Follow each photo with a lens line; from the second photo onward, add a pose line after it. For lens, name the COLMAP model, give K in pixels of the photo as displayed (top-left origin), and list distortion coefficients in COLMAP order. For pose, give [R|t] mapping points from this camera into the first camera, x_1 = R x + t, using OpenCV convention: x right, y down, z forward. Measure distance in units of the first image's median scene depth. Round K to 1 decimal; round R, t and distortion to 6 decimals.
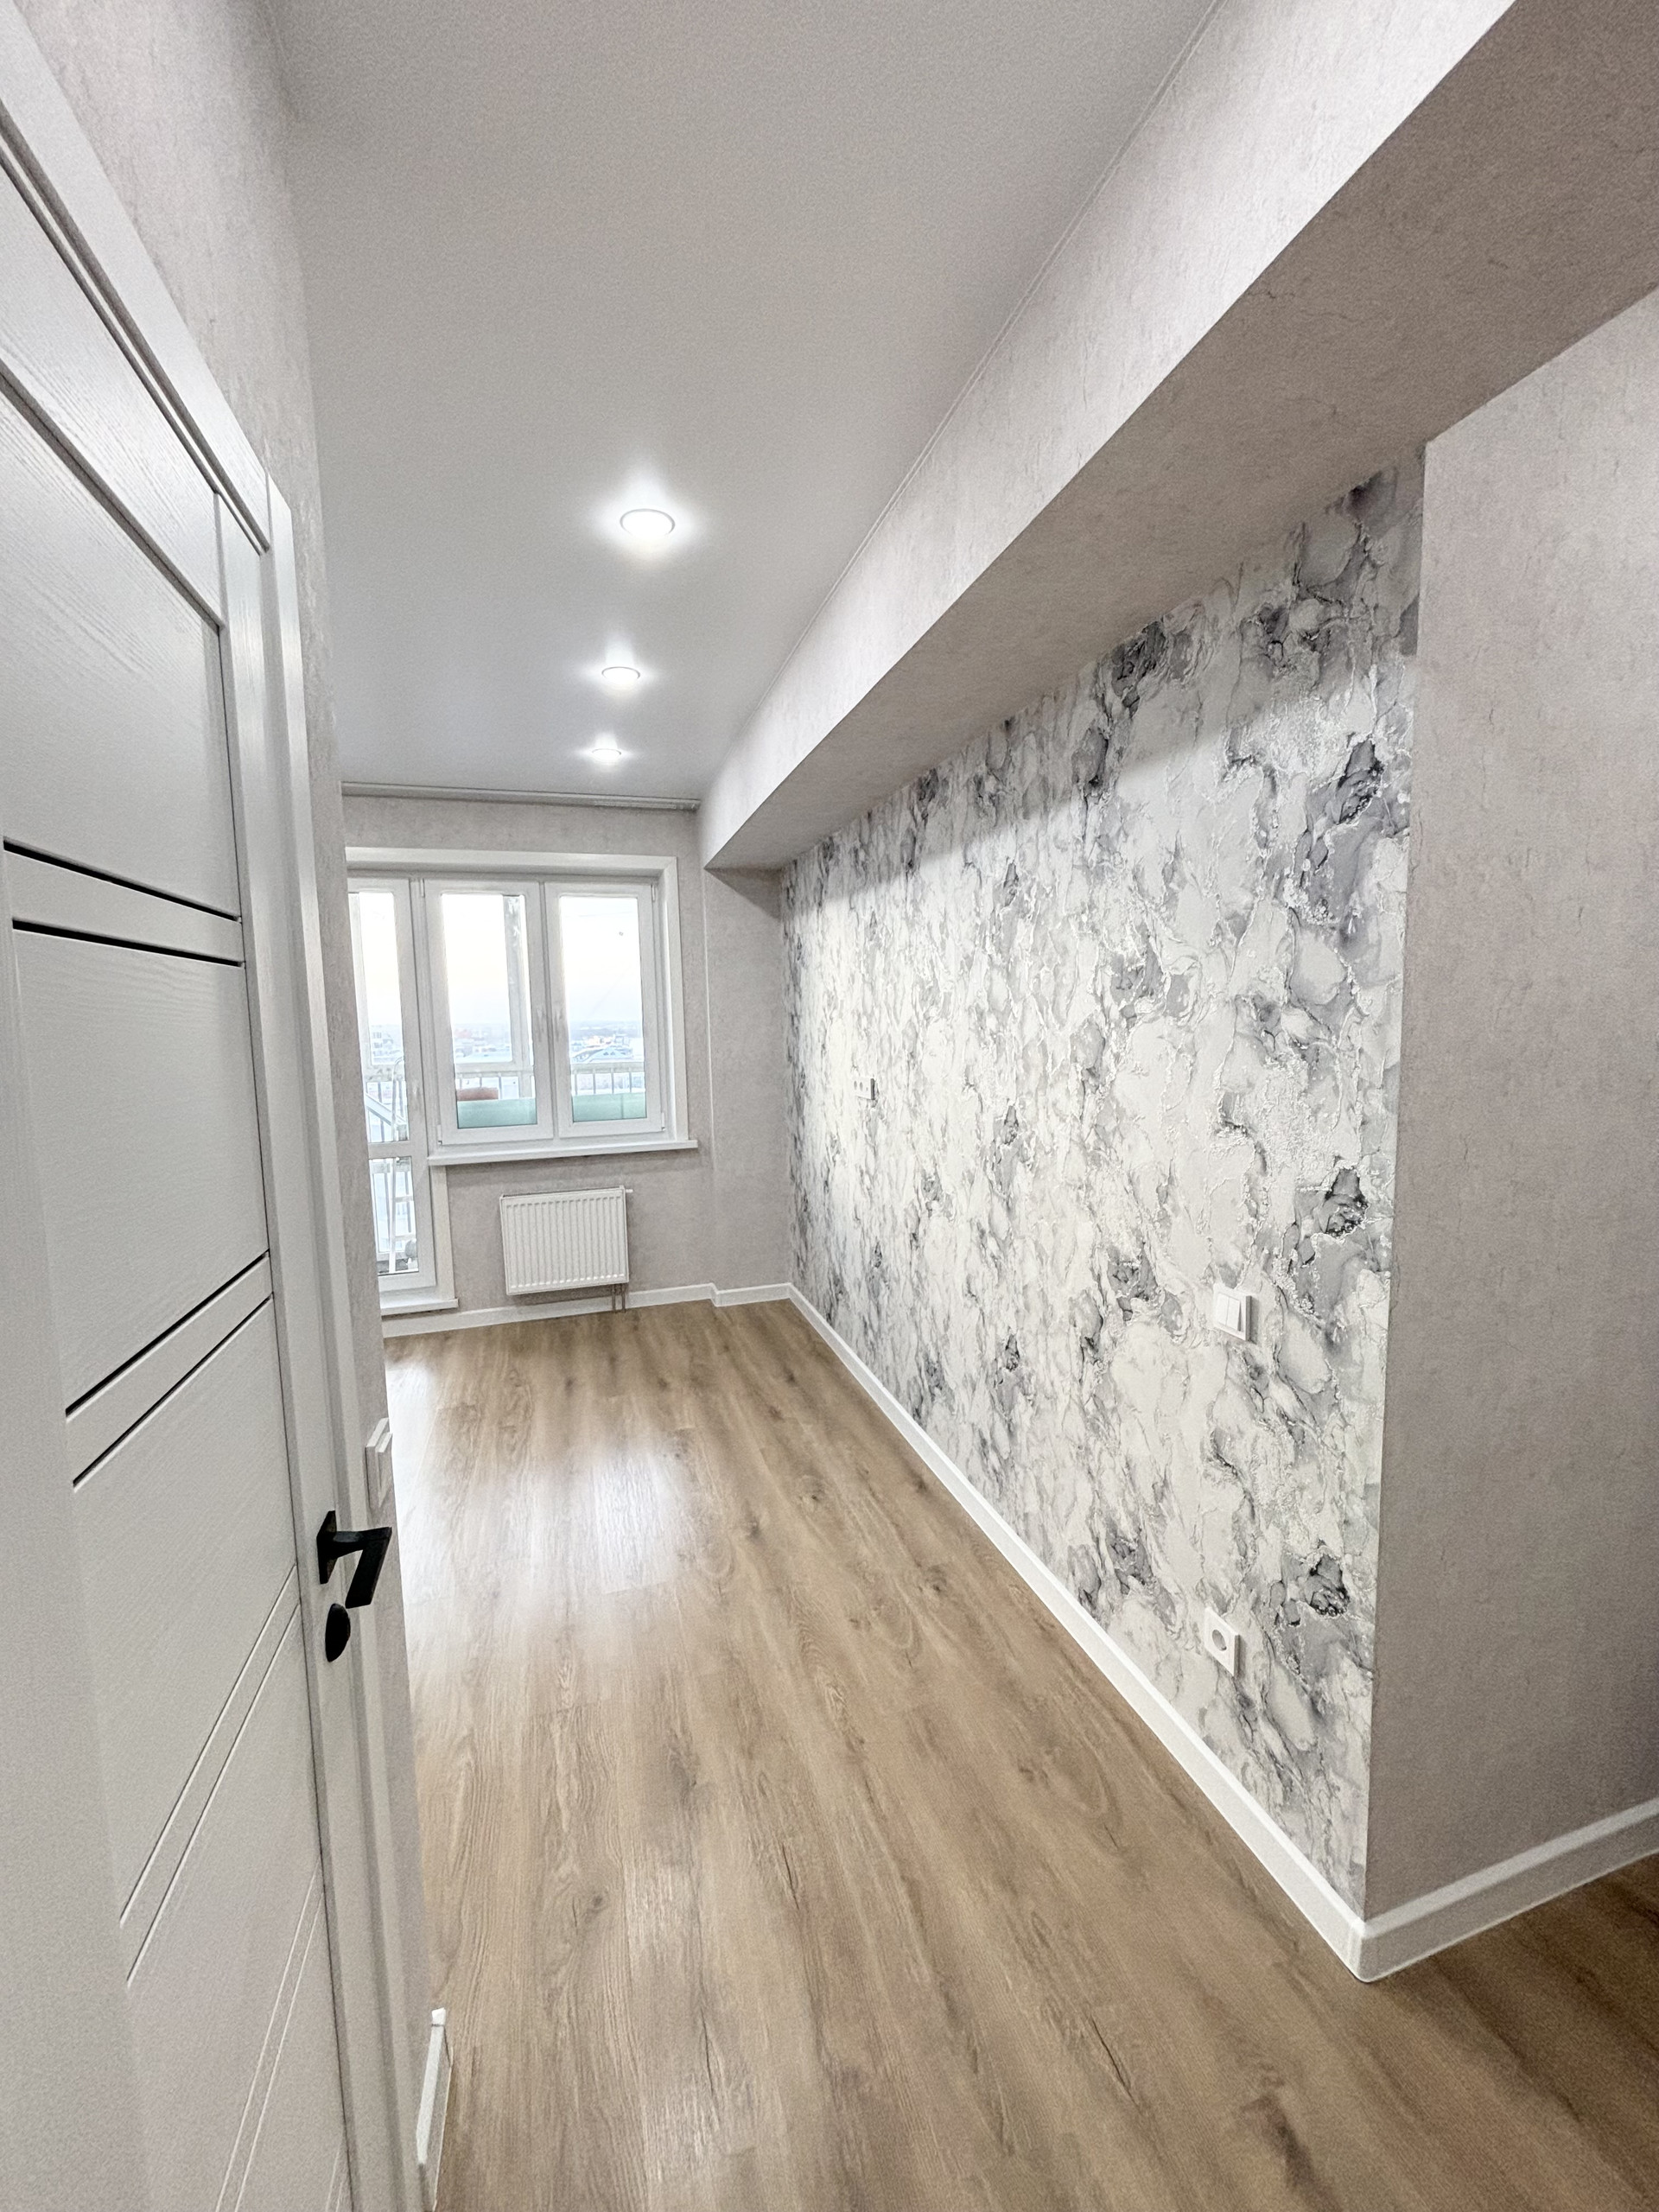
lens RADIAL K [[886.3, 0, 827.9], [0, 886.3, 1117.4], [0, 0, 1]] dist [-0.001159, -0.000324]
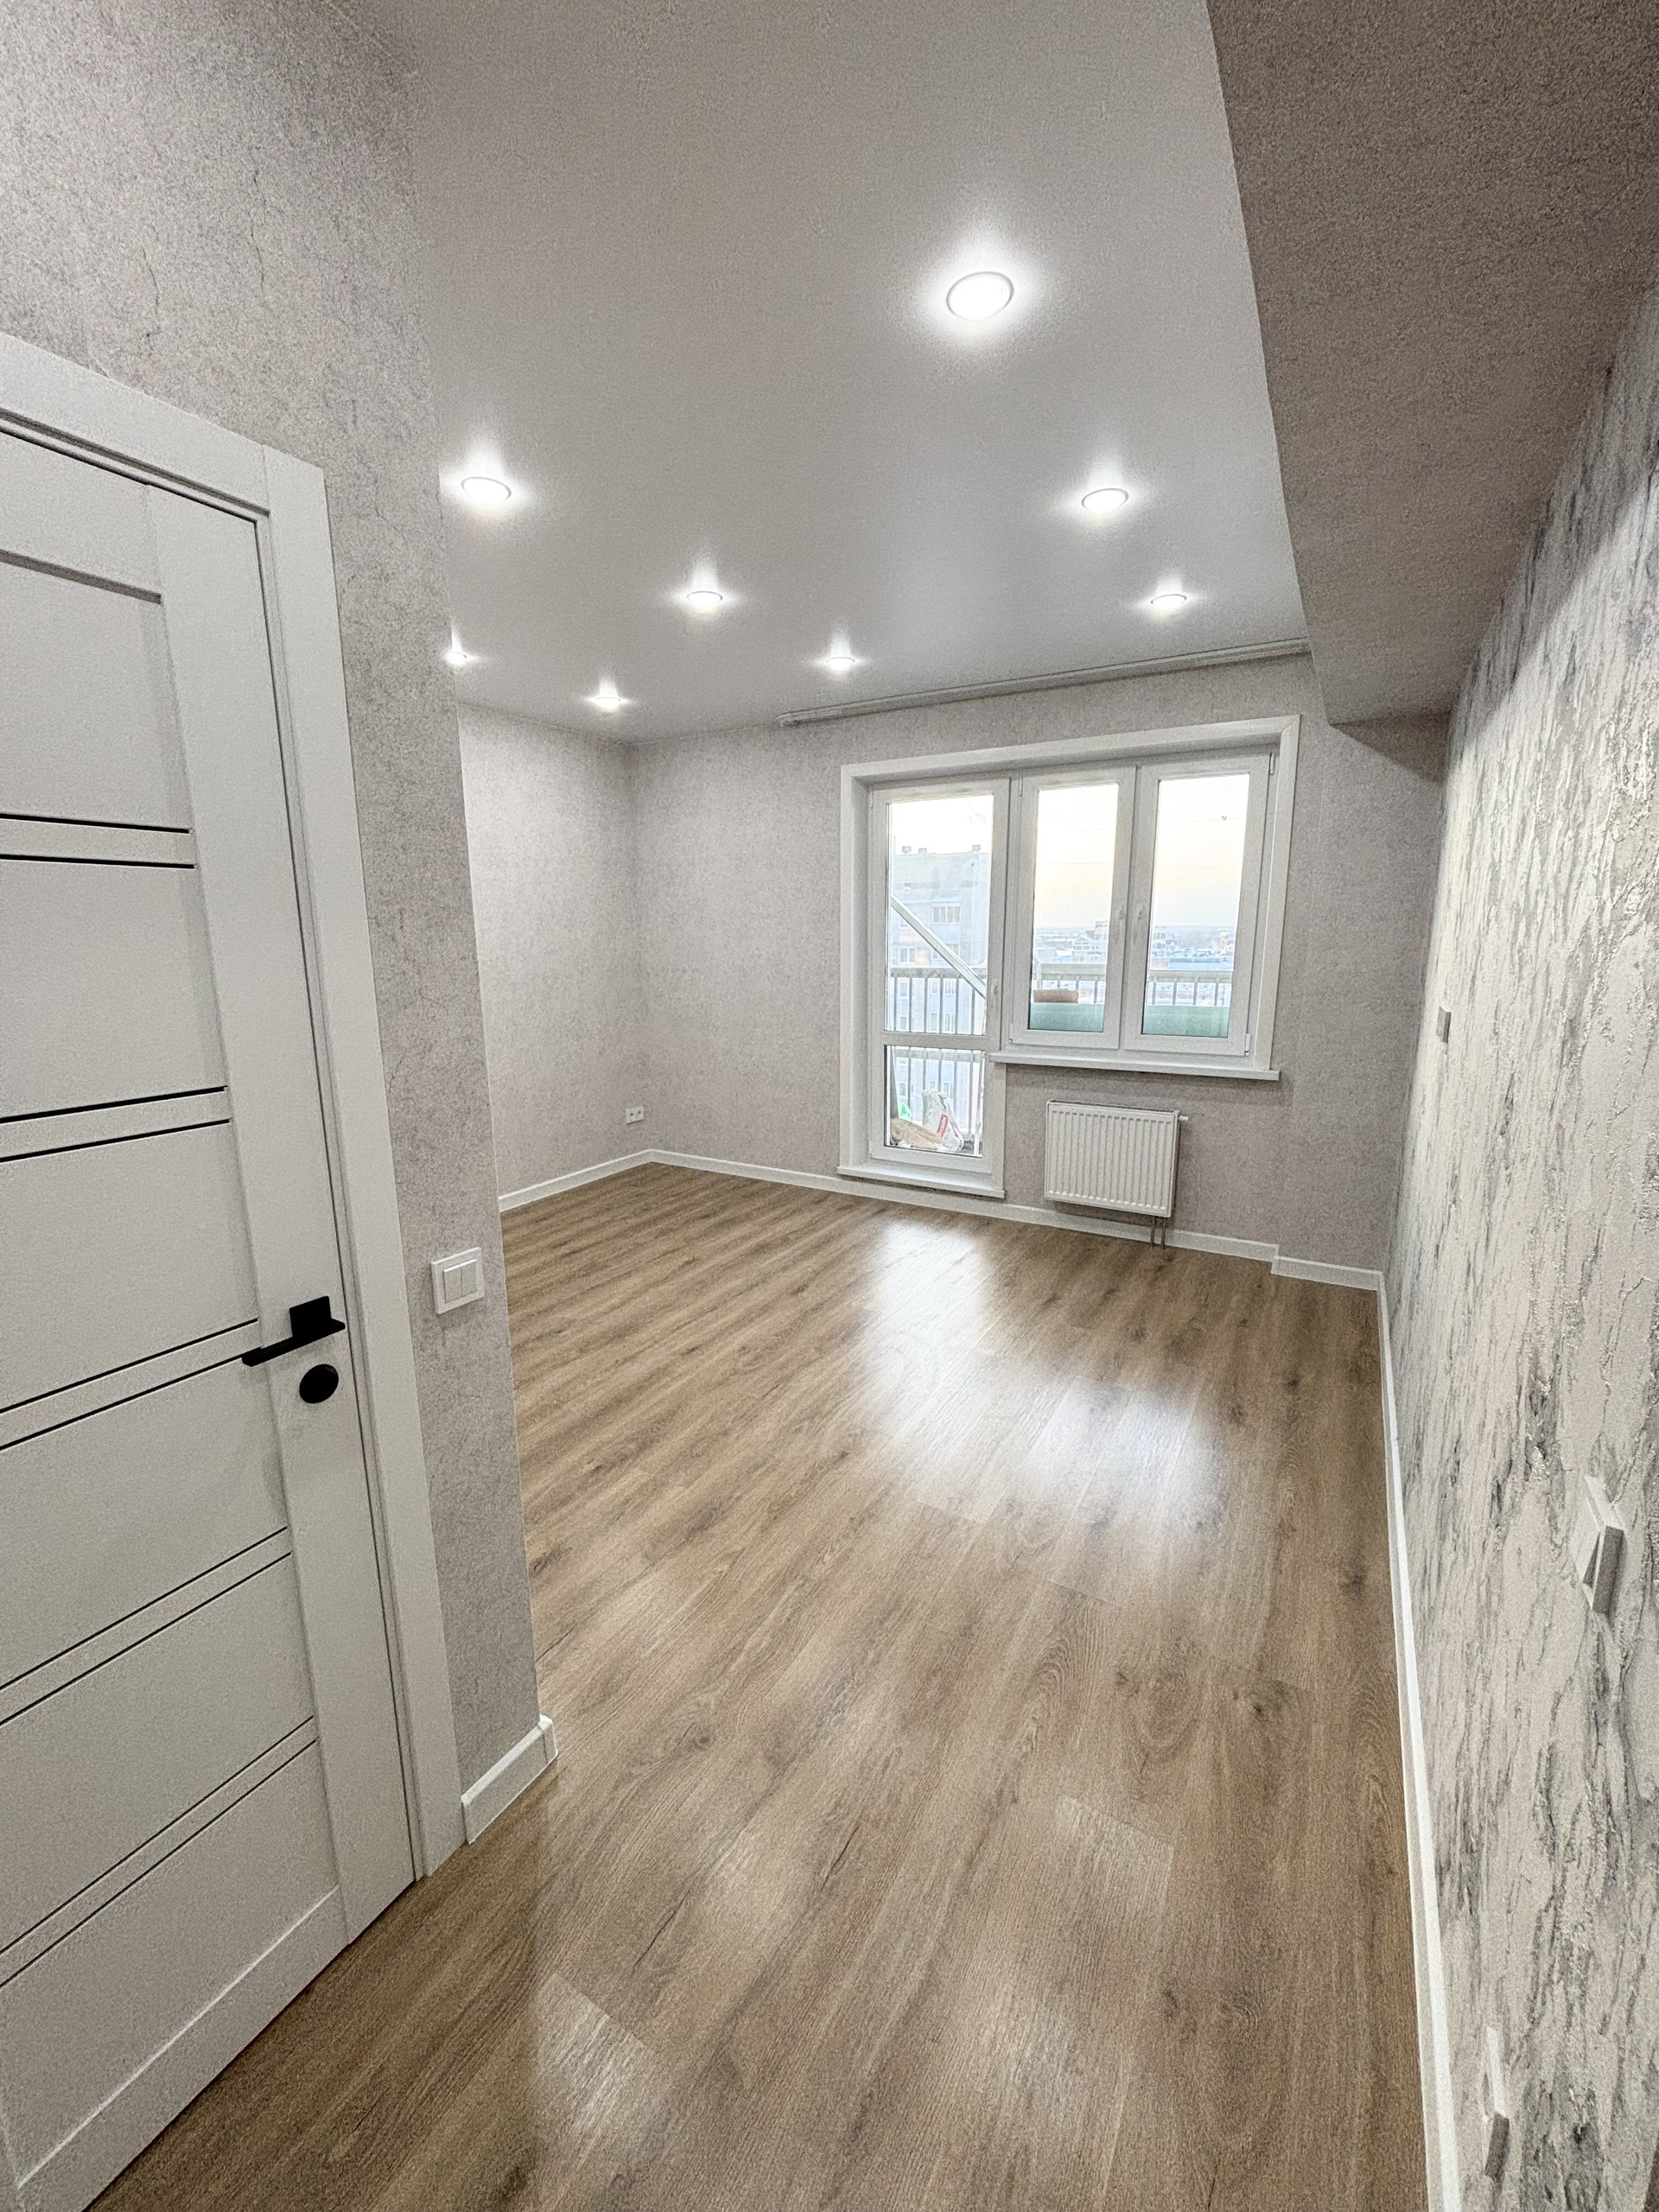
lens RADIAL K [[886.3, 0, 827.9], [0, 886.3, 1117.4], [0, 0, 1]] dist [-0.001159, -0.000324]
pose [[0.678258, 0.172189, -0.714365, 0.175331], [-0.093006, 0.984456, 0.148986, -0.017428], [0.728915, -0.034610, 0.683729, 0.139507]]
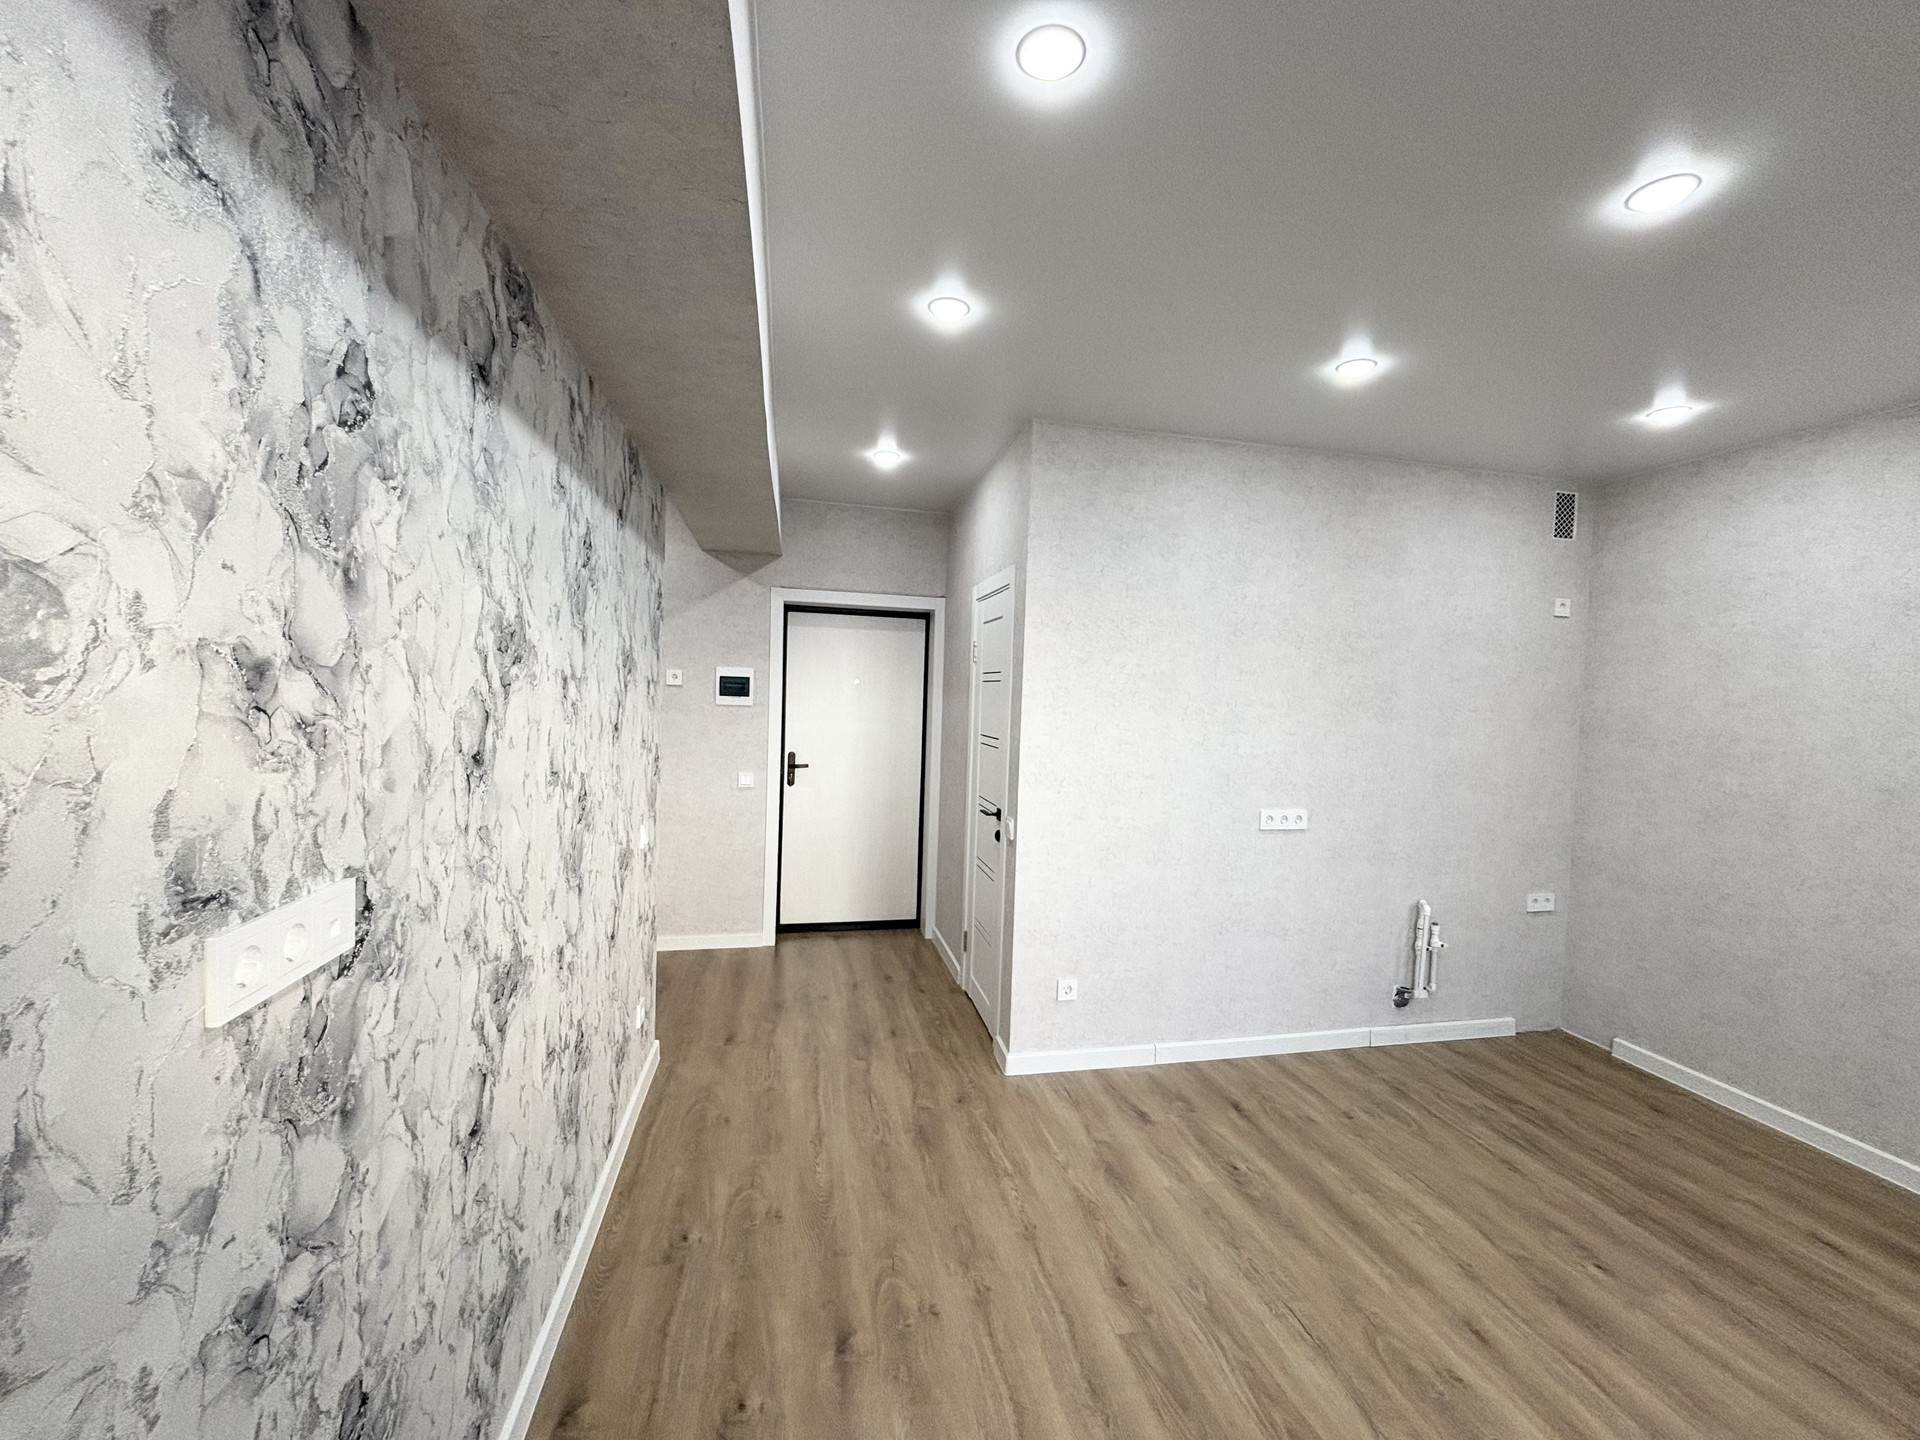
lens RADIAL K [[771.5, 0, 959.0], [0, 771.5, 729.2], [0, 0, 1]] dist [0.001891, 0.000135]
pose [[-0.995806, -0.013876, 0.090433, -0.145763], [0.000463, 0.987654, 0.156647, -0.107308], [-0.091490, 0.156032, -0.983506, 0.961420]]
